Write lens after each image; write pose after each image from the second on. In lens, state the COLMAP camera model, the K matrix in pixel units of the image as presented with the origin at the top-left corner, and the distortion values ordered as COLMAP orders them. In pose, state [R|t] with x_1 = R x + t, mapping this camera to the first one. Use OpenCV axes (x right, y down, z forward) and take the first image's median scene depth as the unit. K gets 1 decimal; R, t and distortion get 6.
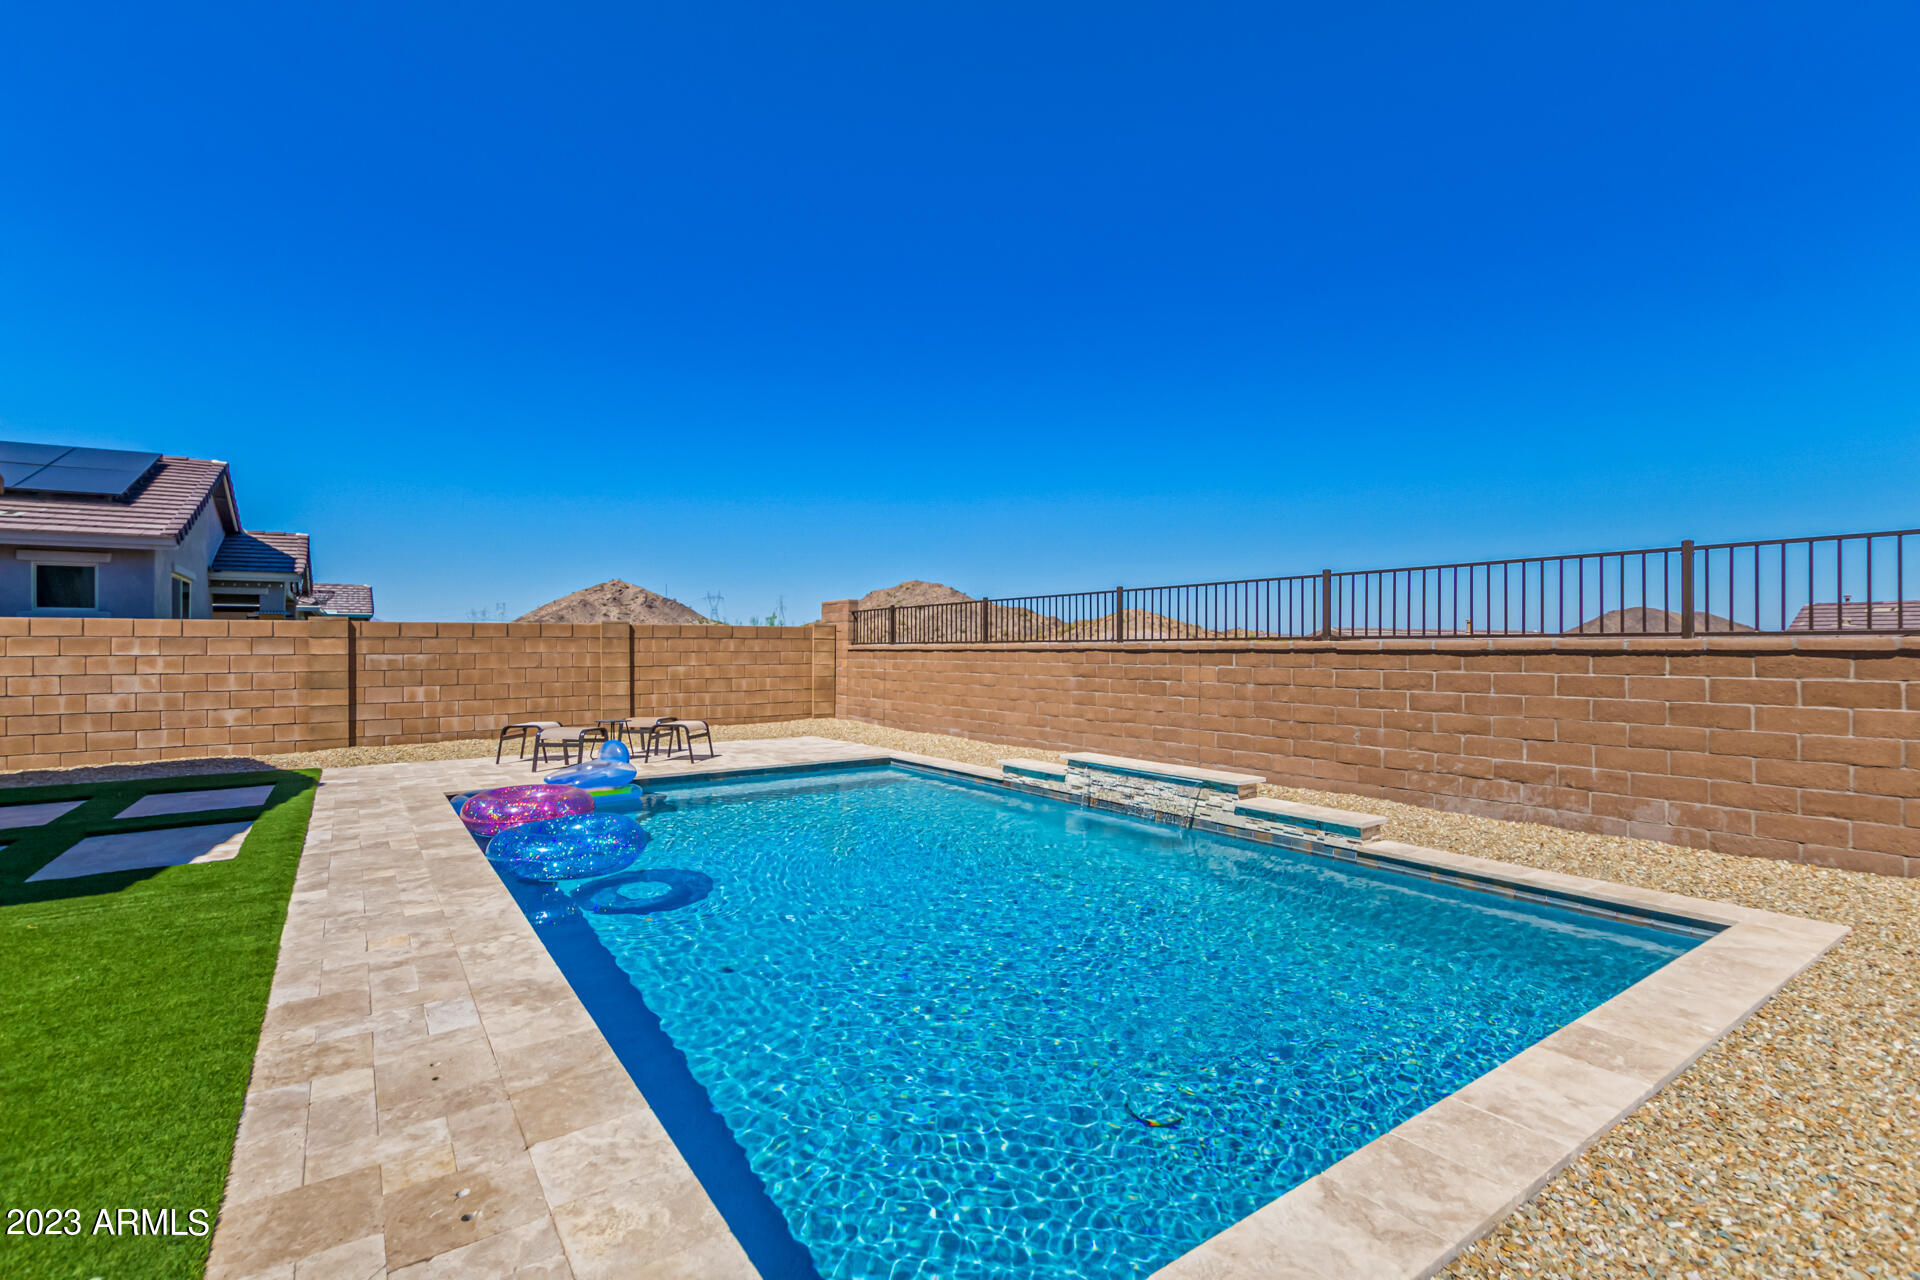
lens RADIAL K [[876.9, 0, 966.4], [0, 876.9, 645.8], [0, 0, 1]] dist [0.007125, -0.004318]
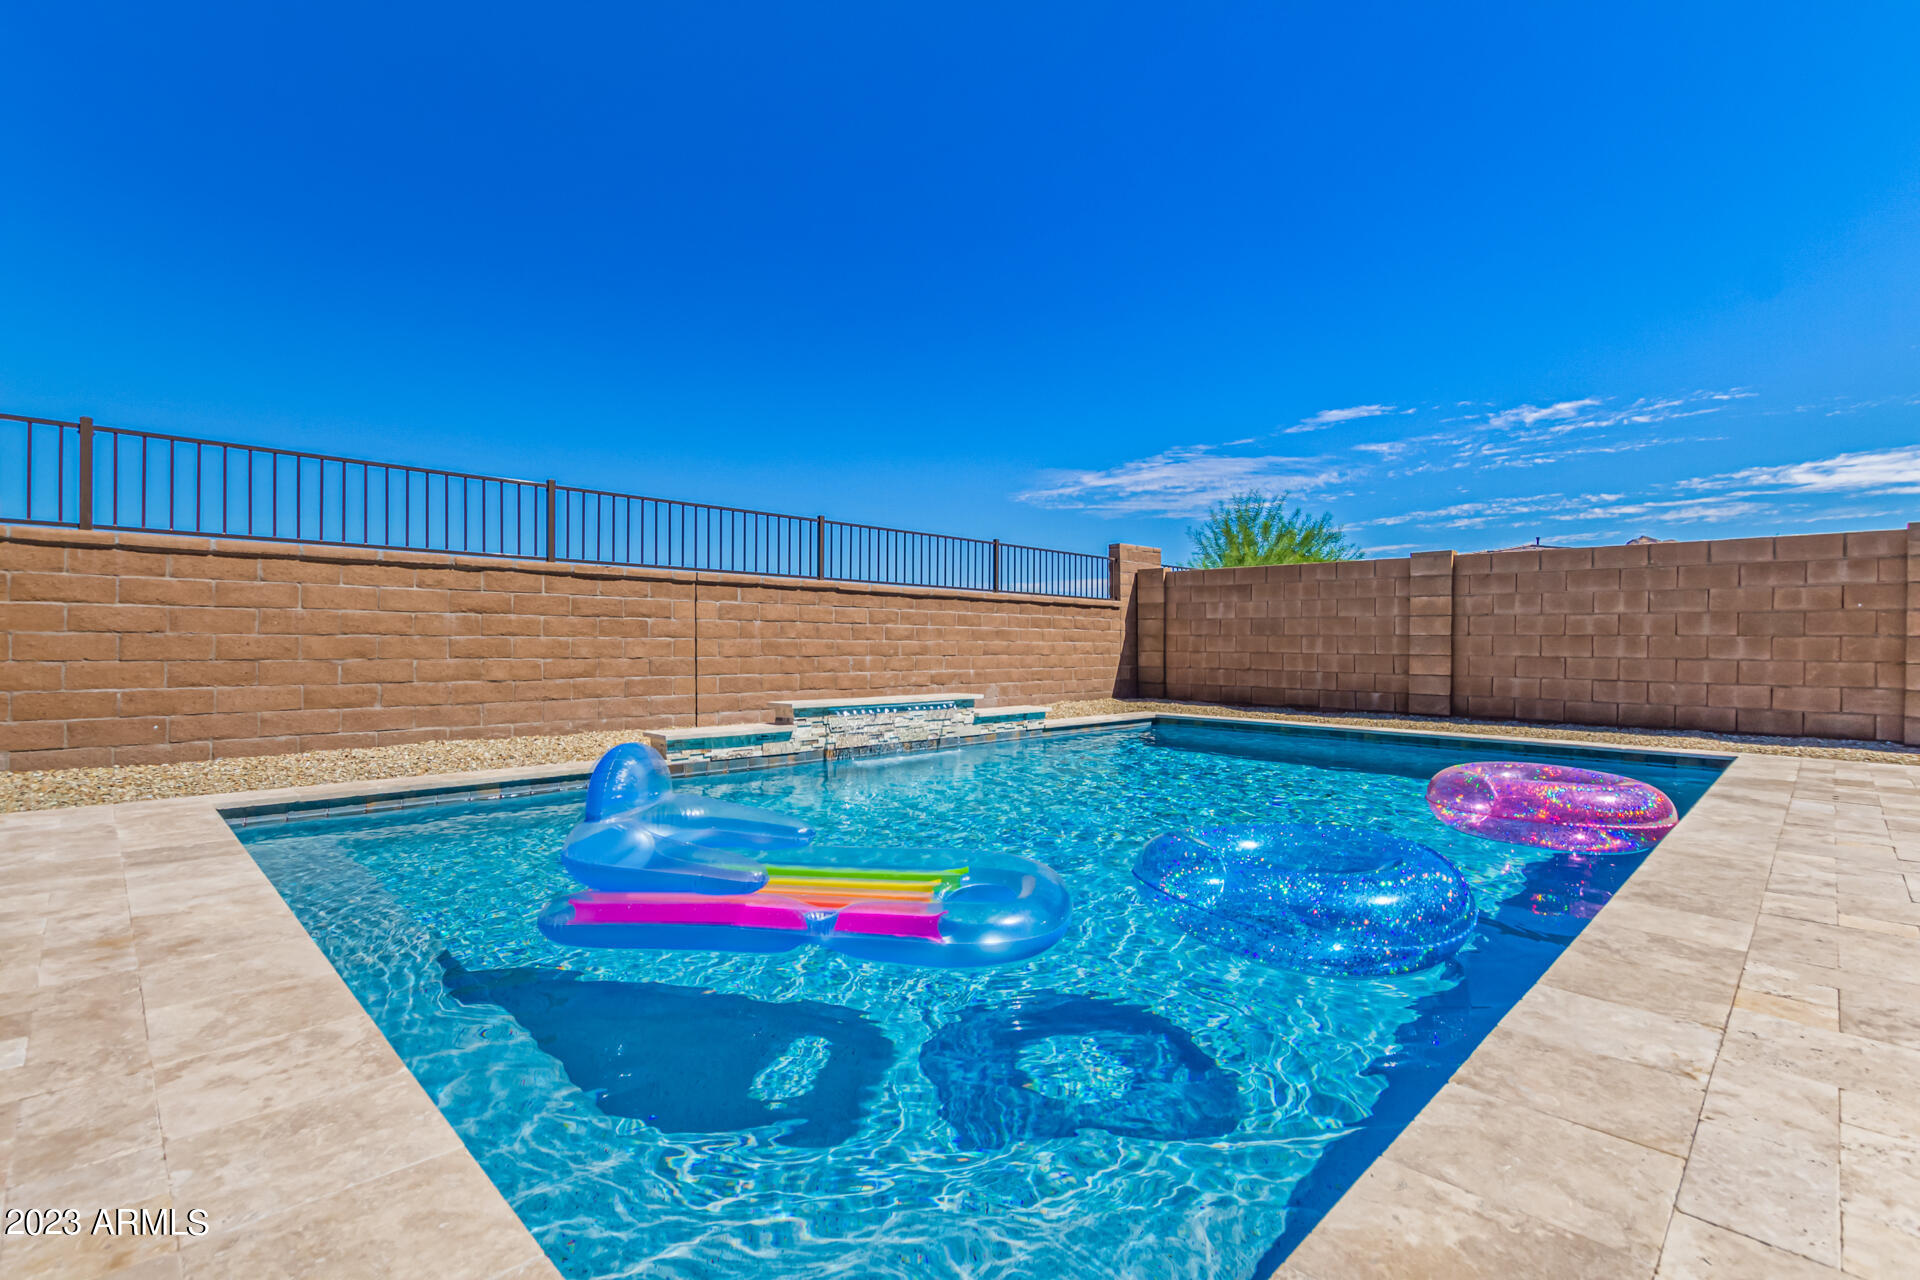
lens RADIAL K [[876.9, 0, 947.4], [0, 876.9, 644.3], [0, 0, 1]] dist [0.007125, -0.004318]
pose [[-0.168871, 0.000880, 0.985638, -0.685047], [-0.008267, 0.999963, -0.002309, 0.073742], [-0.985603, -0.008538, -0.168858, 1.018494]]
